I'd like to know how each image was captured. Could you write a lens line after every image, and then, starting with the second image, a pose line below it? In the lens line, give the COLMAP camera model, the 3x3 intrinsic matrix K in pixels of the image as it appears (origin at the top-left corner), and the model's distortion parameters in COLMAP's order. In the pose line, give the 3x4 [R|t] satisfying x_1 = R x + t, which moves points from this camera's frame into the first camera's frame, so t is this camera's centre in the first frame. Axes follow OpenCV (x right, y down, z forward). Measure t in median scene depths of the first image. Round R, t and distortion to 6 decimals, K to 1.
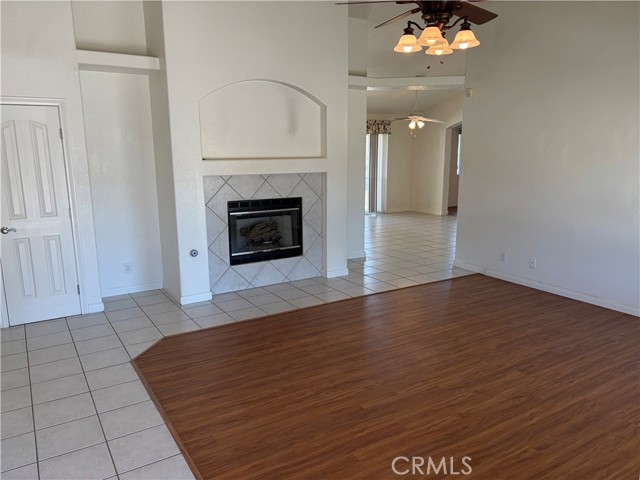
lens RADIAL K [[484.8, 0, 316.3], [0, 484.8, 242.0], [0, 0, 1]] dist [0.048817, -0.034173]
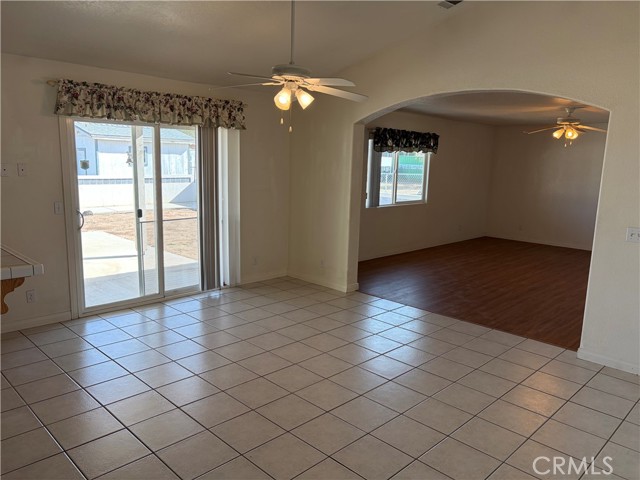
lens RADIAL K [[484.8, 0, 318.1], [0, 484.8, 238.1], [0, 0, 1]] dist [0.048817, -0.034173]
pose [[0.971741, -0.005624, 0.235983, 0.133489], [0.012520, 0.999537, -0.027735, -0.121299], [-0.235718, 0.029906, 0.971361, 0.628825]]
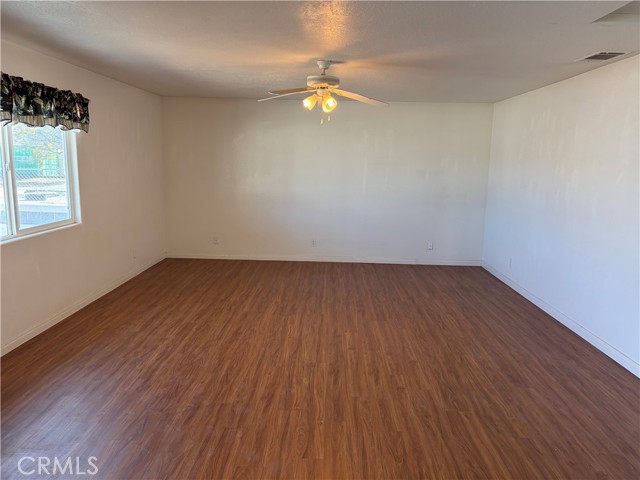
lens RADIAL K [[484.8, 0, 317.8], [0, 484.8, 237.3], [0, 0, 1]] dist [0.048817, -0.034173]
pose [[0.544361, -0.117481, 0.830584, 0.258575], [0.137513, 0.989247, 0.049797, -0.185624], [-0.827503, 0.087108, 0.554663, 0.979711]]
